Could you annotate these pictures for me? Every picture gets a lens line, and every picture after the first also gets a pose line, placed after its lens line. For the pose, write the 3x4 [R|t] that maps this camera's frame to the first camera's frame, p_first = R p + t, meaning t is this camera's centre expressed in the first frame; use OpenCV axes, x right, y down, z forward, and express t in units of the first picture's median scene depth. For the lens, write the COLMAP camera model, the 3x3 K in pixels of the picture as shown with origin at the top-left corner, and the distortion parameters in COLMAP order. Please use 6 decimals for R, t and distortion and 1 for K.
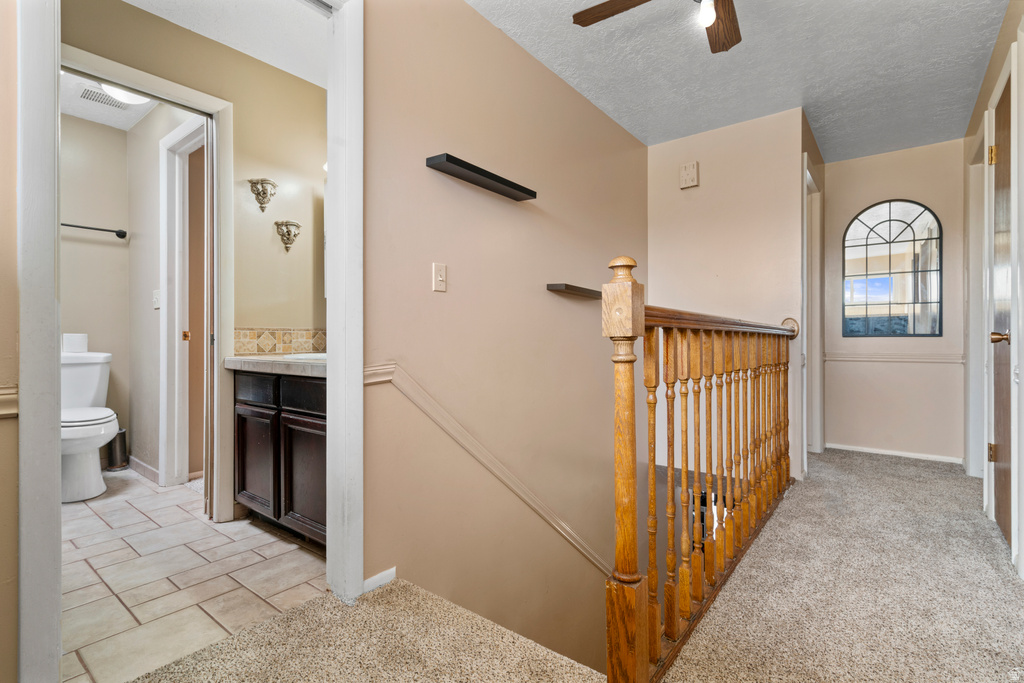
lens RADIAL K [[482.6, 0, 511.9], [0, 482.6, 345.6], [0, 0, 1]] dist [0.003477, 0.000021]
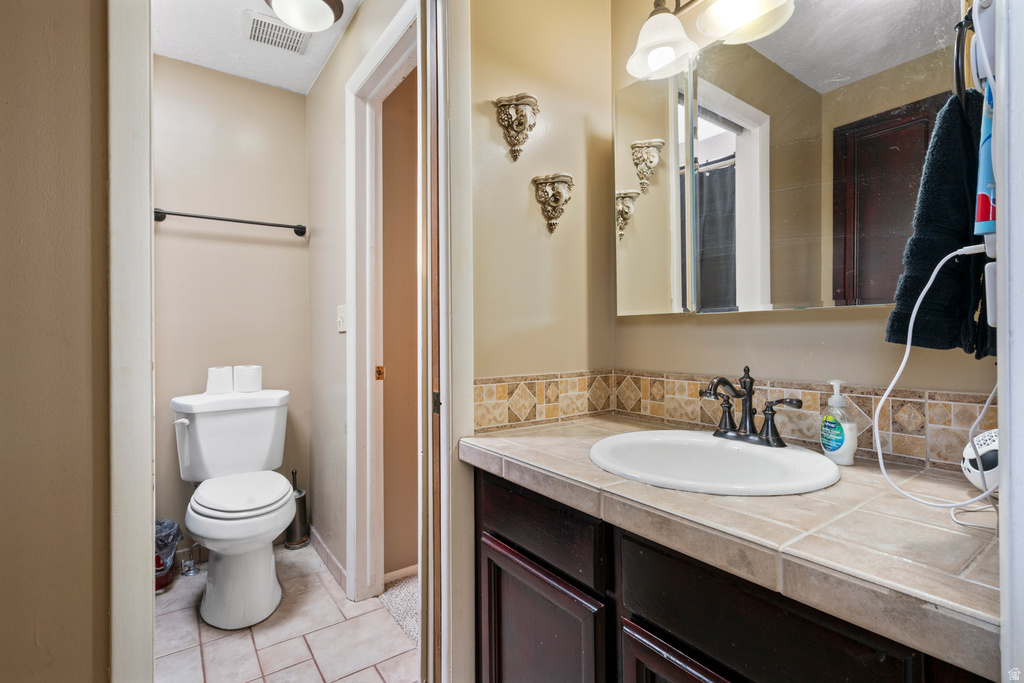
lens RADIAL K [[482.6, 0, 511.7], [0, 482.6, 338.9], [0, 0, 1]] dist [0.003477, 0.000021]
pose [[0.960990, -0.004100, -0.276554, -0.351667], [0.004128, 0.999991, -0.000483, -0.073674], [0.276554, -0.000677, 0.960998, 0.456870]]
